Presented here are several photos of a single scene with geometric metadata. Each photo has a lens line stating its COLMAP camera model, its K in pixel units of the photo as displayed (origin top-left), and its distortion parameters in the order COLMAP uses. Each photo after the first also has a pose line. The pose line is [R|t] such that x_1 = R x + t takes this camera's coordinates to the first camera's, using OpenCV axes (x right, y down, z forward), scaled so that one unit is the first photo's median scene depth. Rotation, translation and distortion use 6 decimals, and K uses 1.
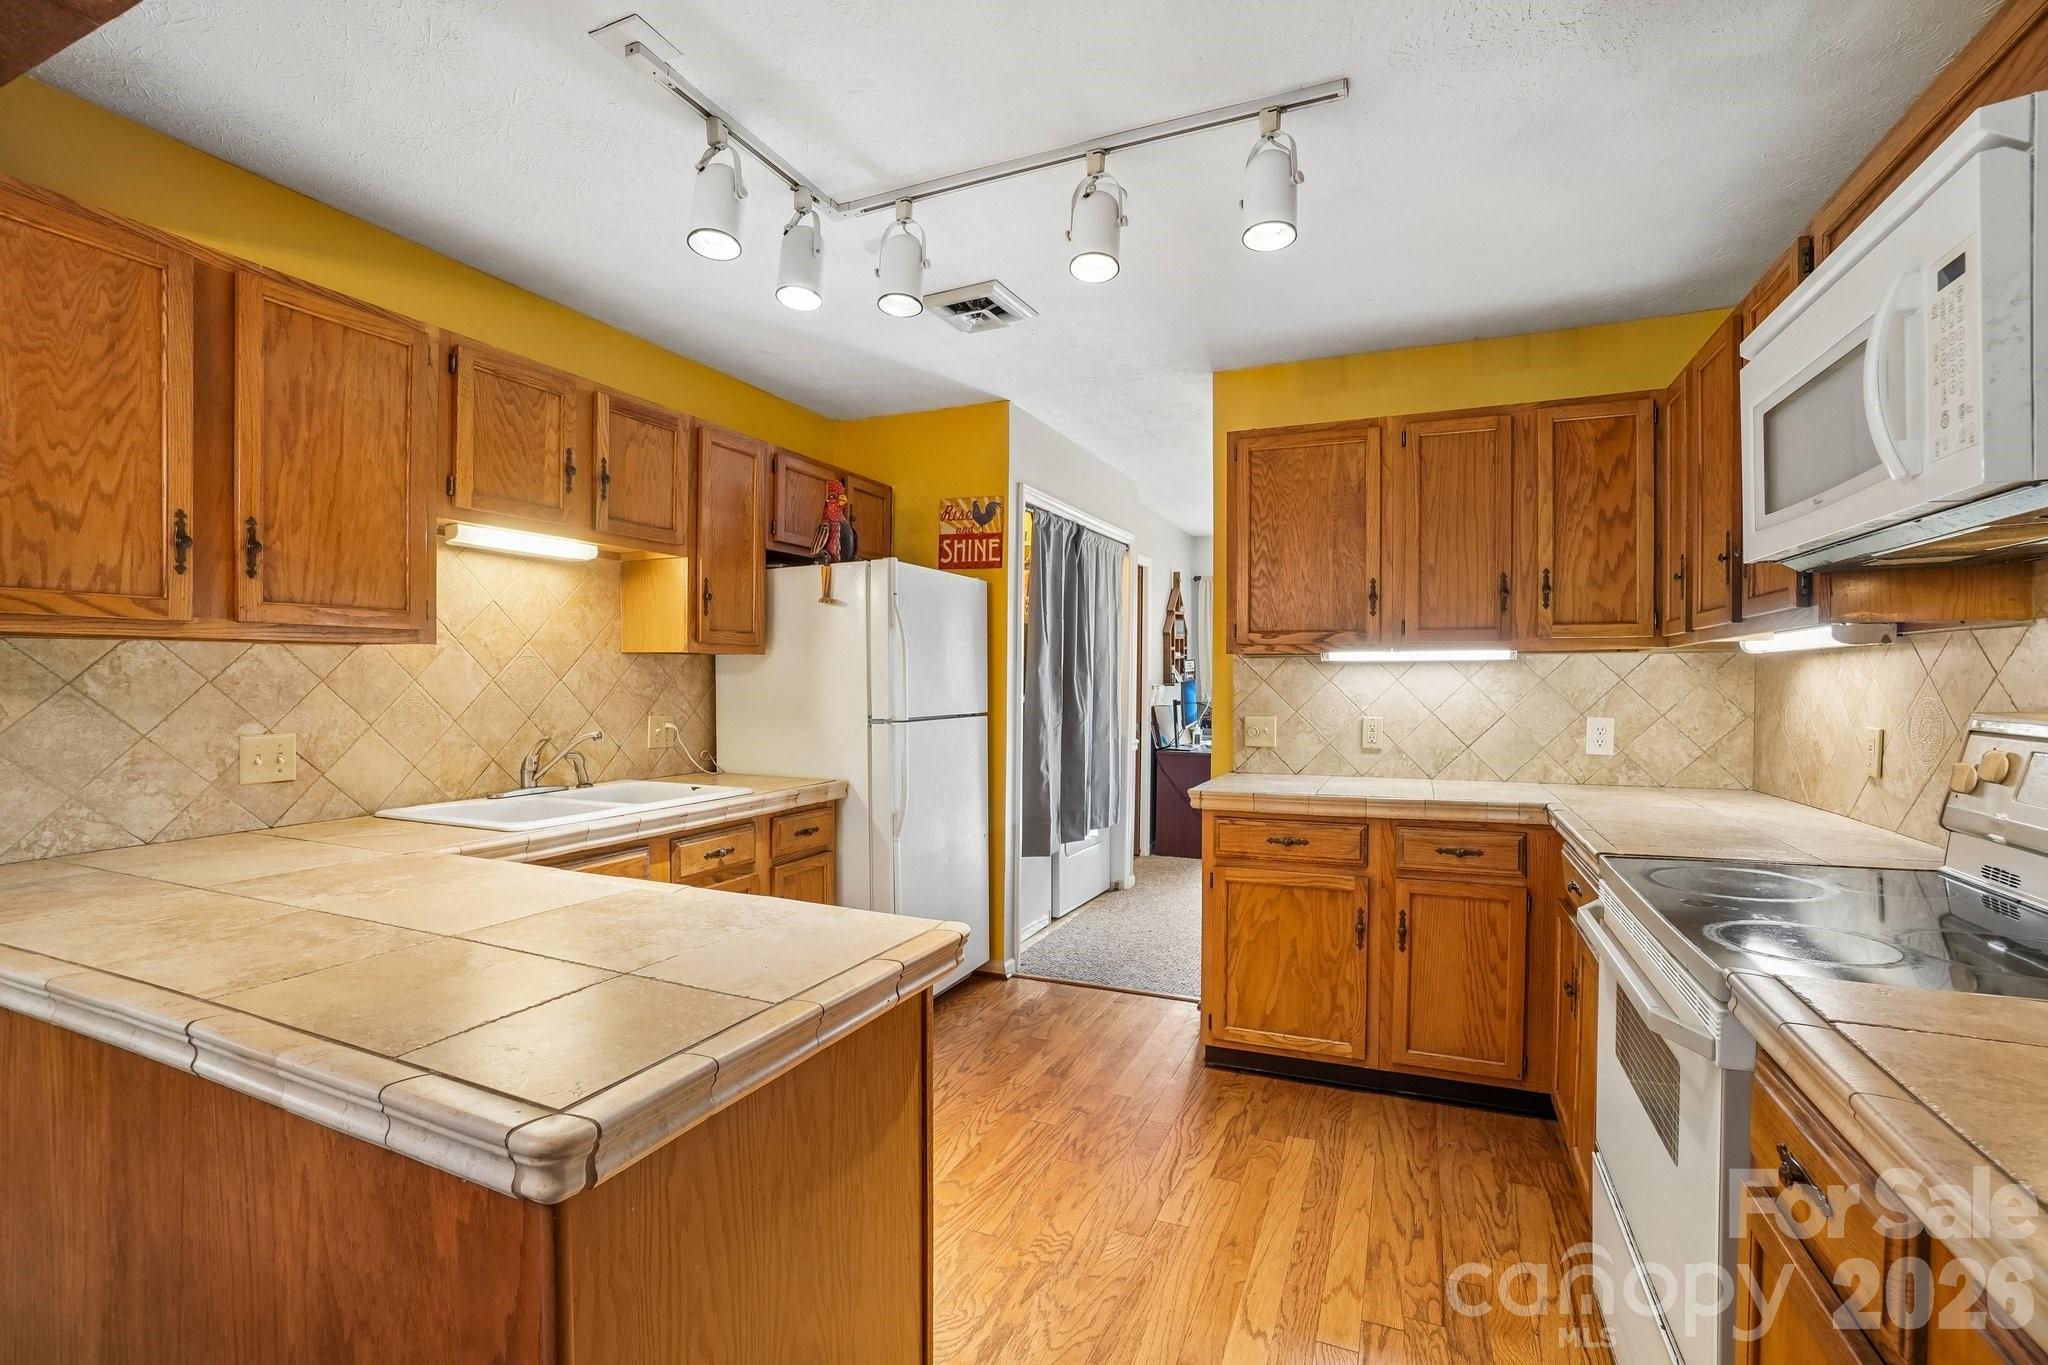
lens RADIAL K [[907.7, 0, 1020.9], [0, 907.7, 676.0], [0, 0, 1]] dist [-0.064865, 0.022171]
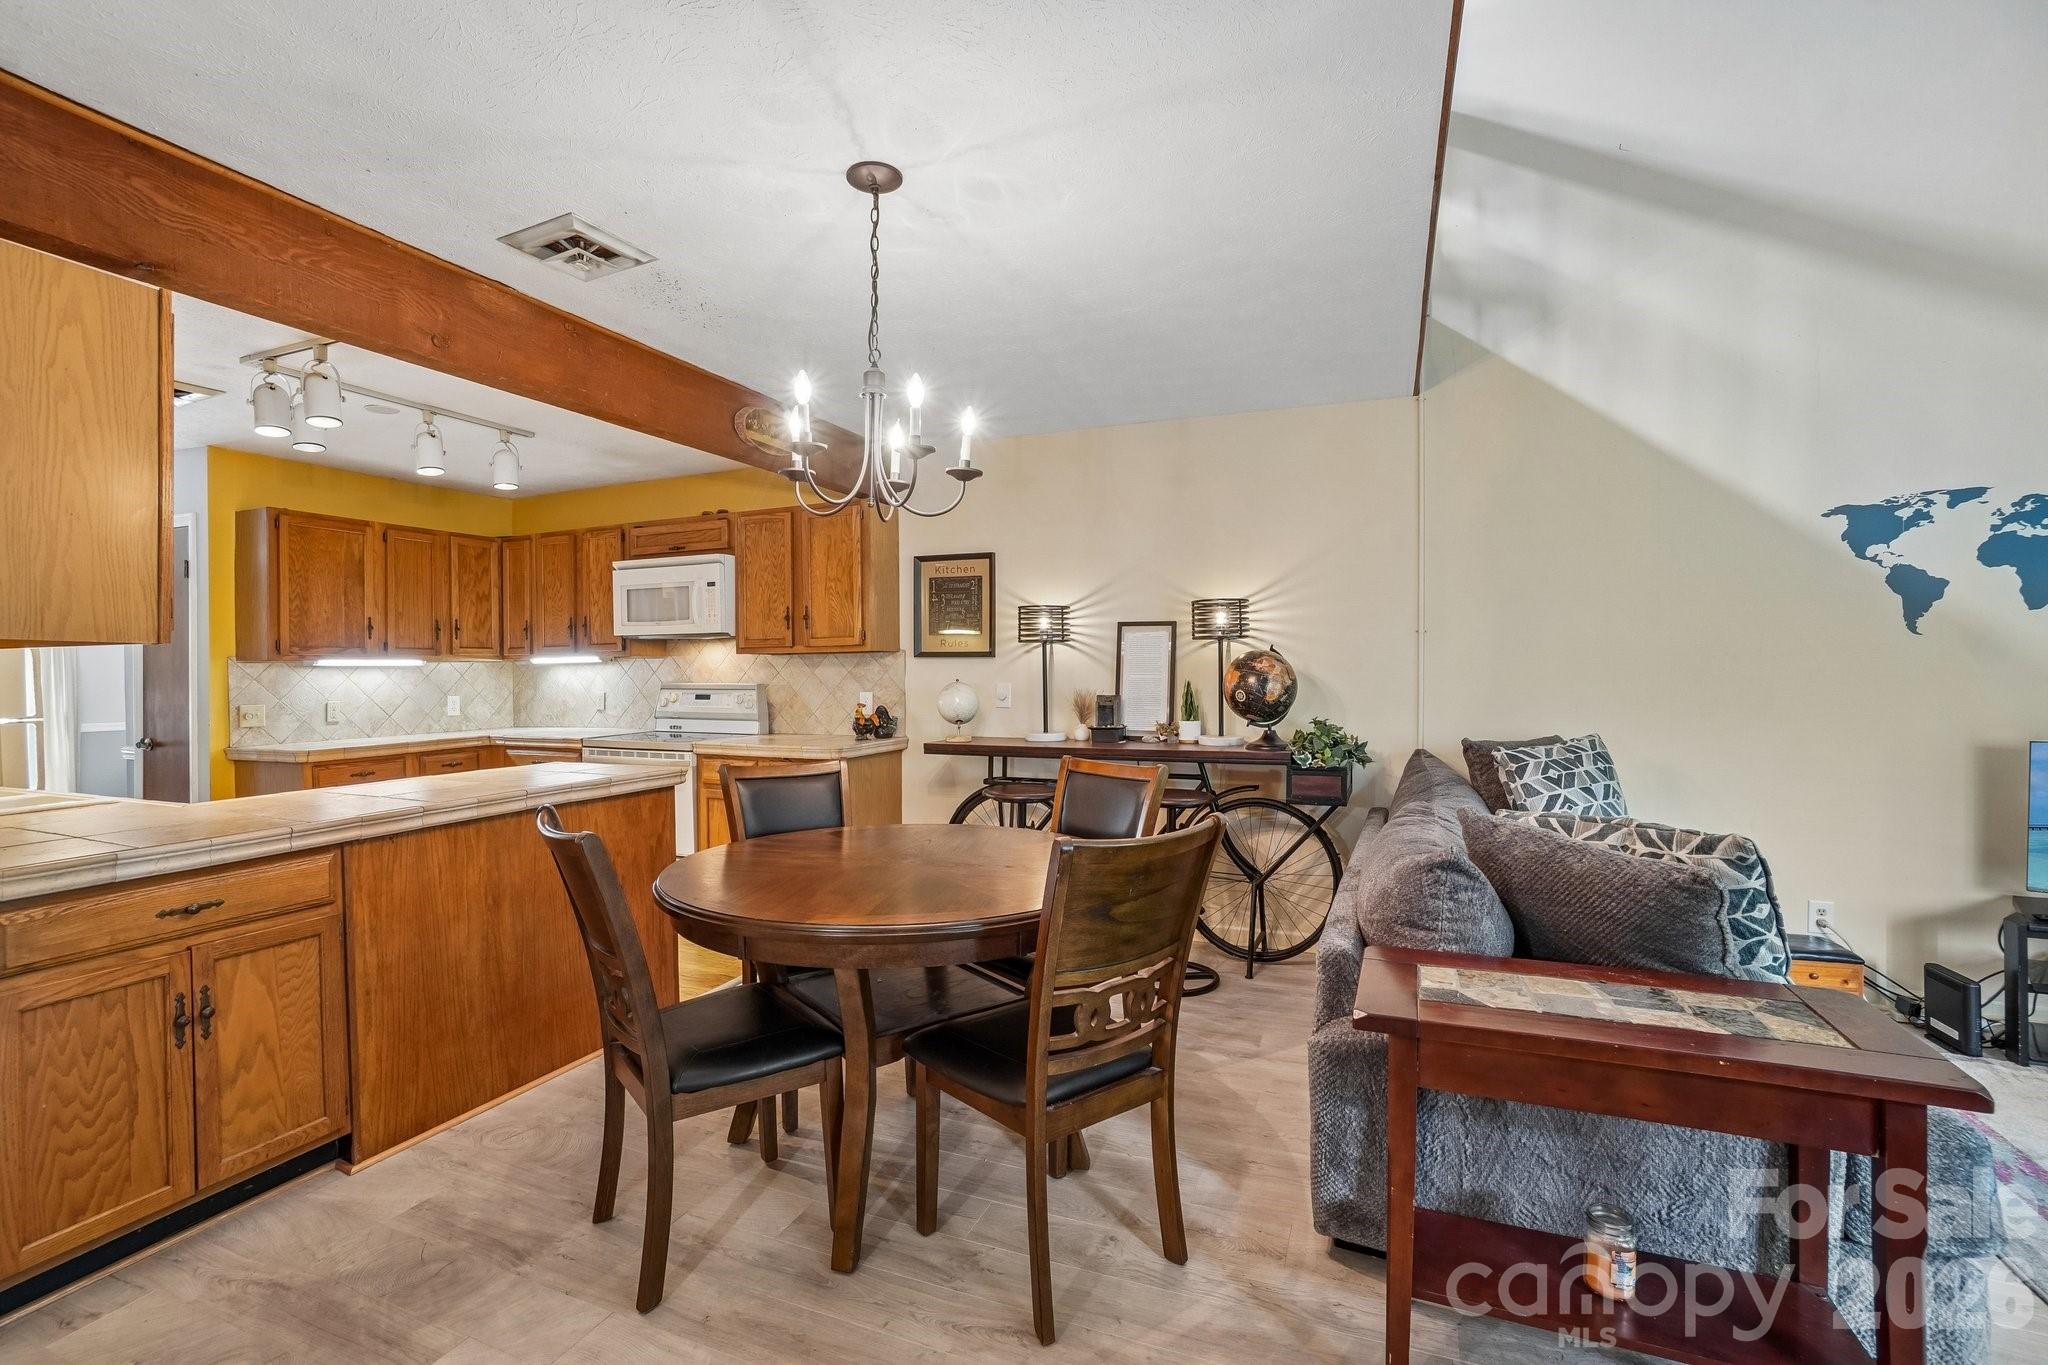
lens RADIAL K [[907.7, 0, 1016.6], [0, 907.7, 686.2], [0, 0, 1]] dist [-0.064865, 0.022171]
pose [[-0.024131, -0.018255, 0.999542, -1.403089], [0.008631, 0.999792, 0.018468, 0.001099], [-0.999672, 0.009073, -0.023968, -0.183806]]
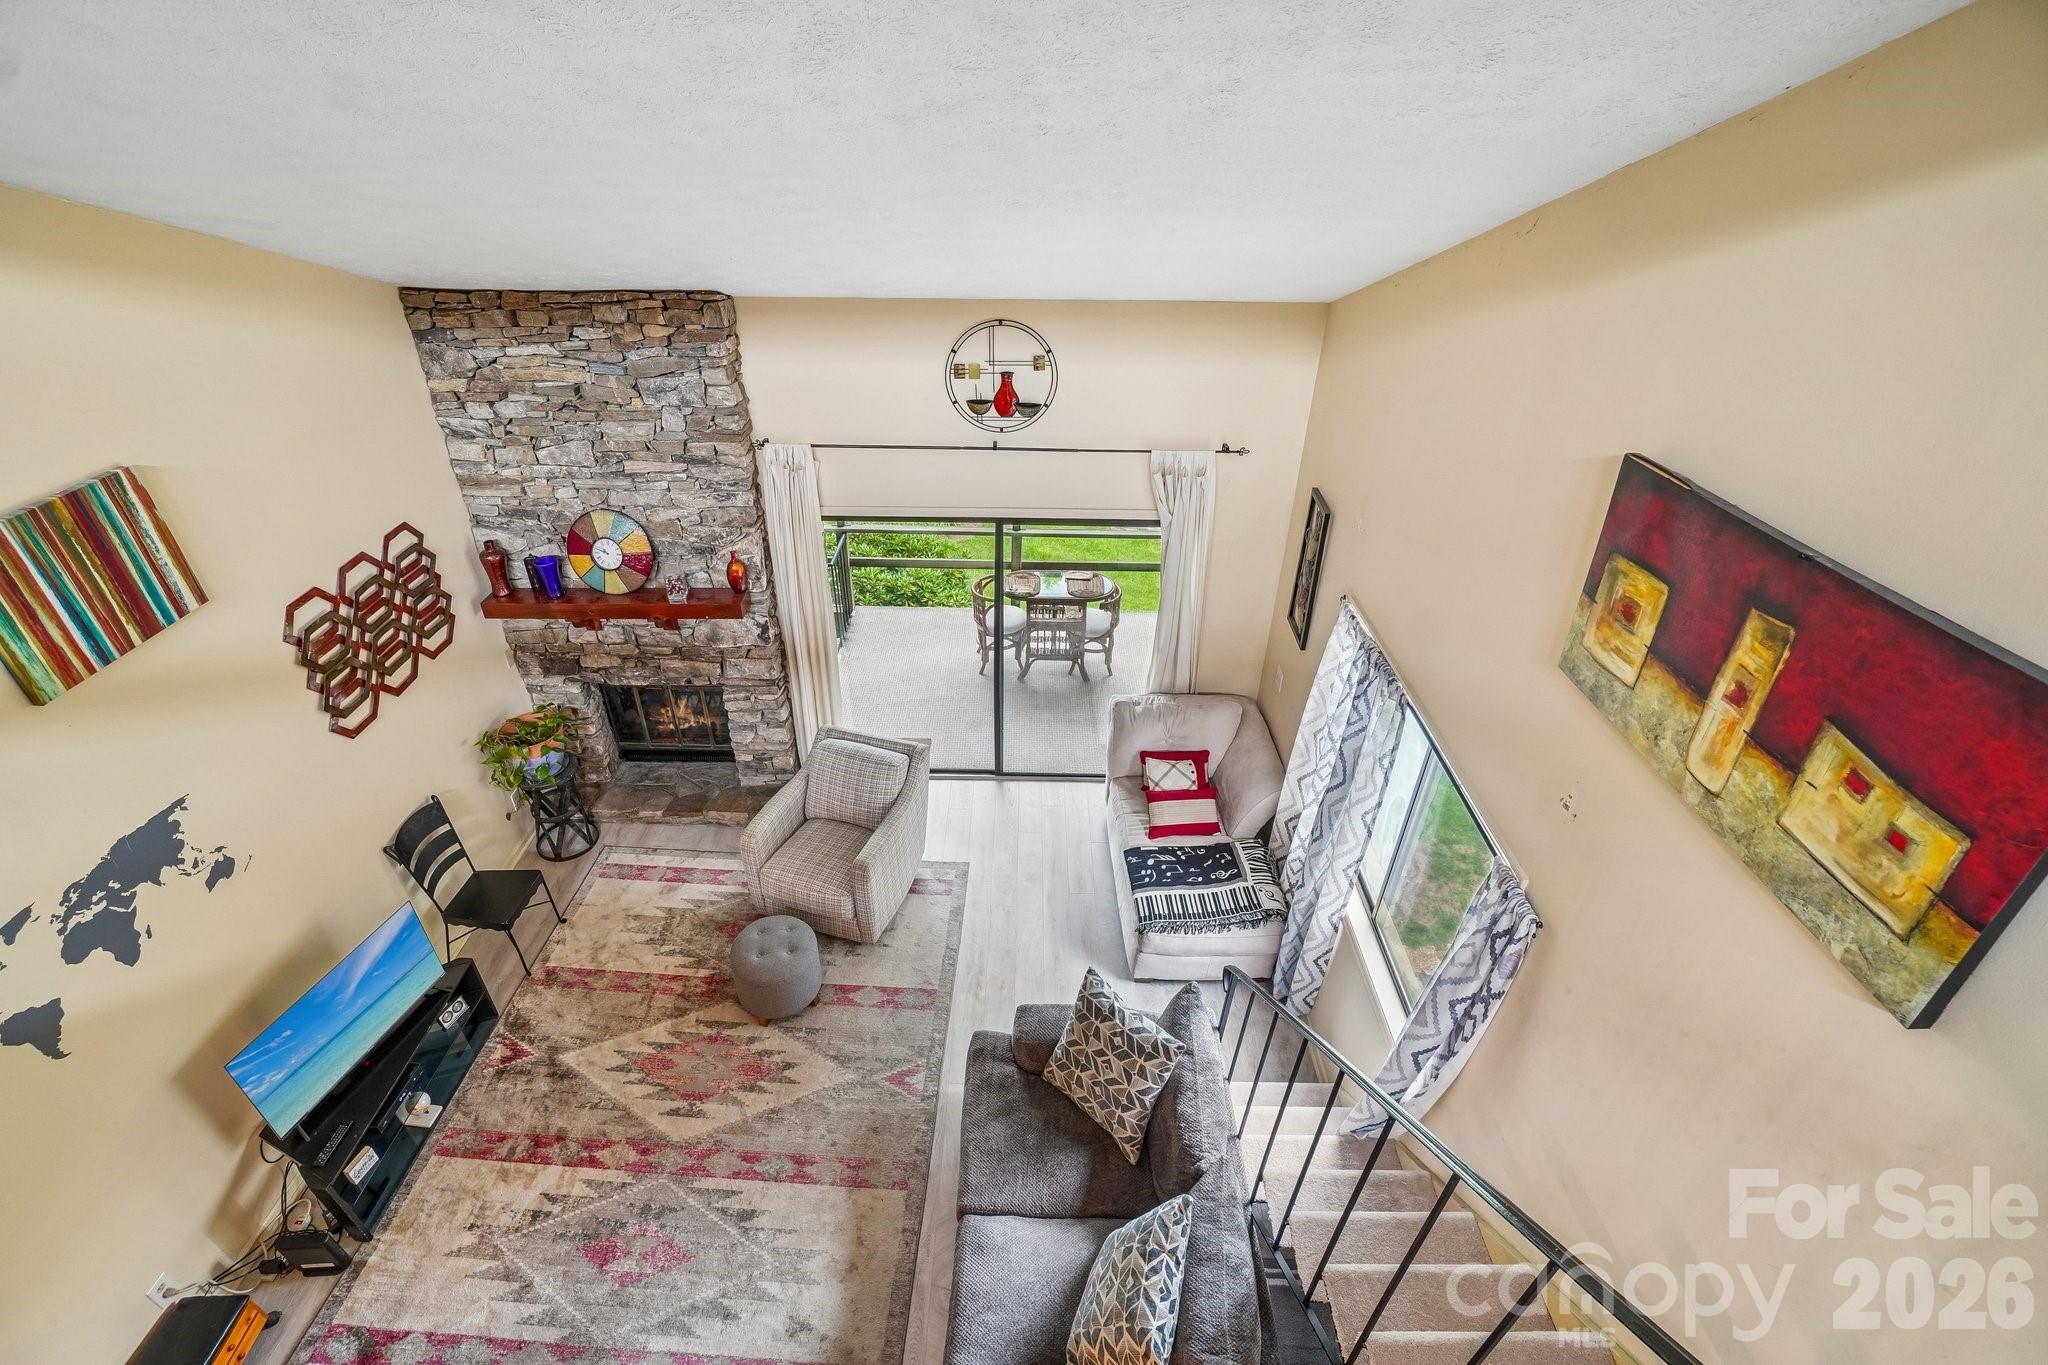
lens RADIAL K [[907.7, 0, 1023.8], [0, 907.7, 681.9], [0, 0, 1]] dist [-0.064865, 0.022171]
pose [[-0.921593, 0.196293, -0.334866, -1.082644], [-0.019785, 0.837829, 0.545574, -1.087808], [0.387653, 0.509422, -0.768254, -0.375599]]
